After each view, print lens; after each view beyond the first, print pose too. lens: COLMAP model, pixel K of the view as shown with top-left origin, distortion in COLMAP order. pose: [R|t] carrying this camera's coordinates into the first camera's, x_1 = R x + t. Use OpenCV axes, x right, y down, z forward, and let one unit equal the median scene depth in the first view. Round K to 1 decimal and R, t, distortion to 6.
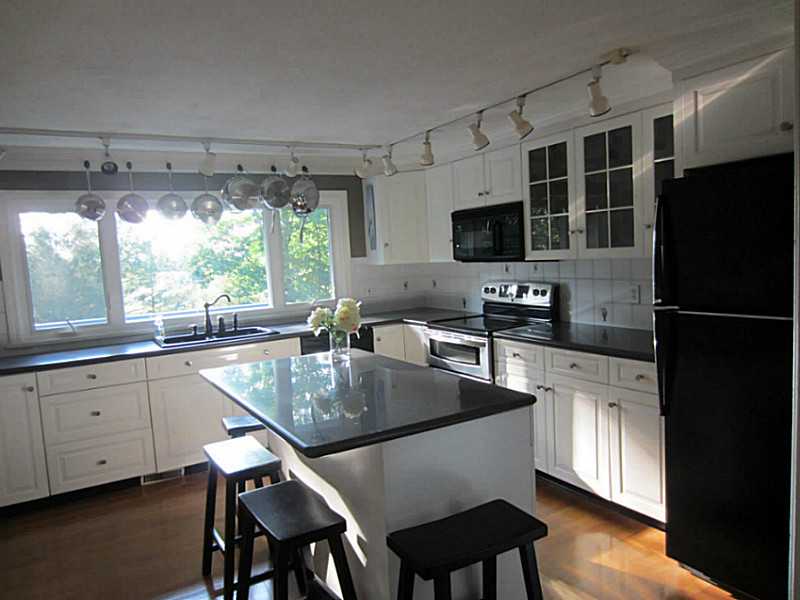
lens RADIAL K [[571.4, 0, 400.0], [0, 571.4, 300.0], [0, 0, 1]] dist [-0.035149, 0.023927]
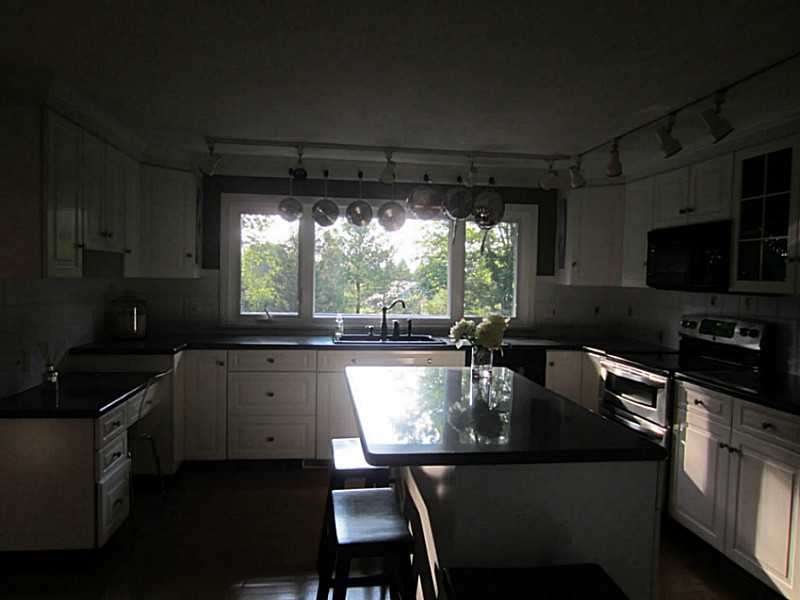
lens RADIAL K [[571.4, 0, 400.0], [0, 571.4, 300.0], [0, 0, 1]] dist [-0.035149, 0.023927]
pose [[0.915615, 0.092255, -0.391328, 0.100411], [-0.105835, 0.994296, -0.013225, 0.004239], [0.387876, 0.053525, 0.920156, 0.053602]]
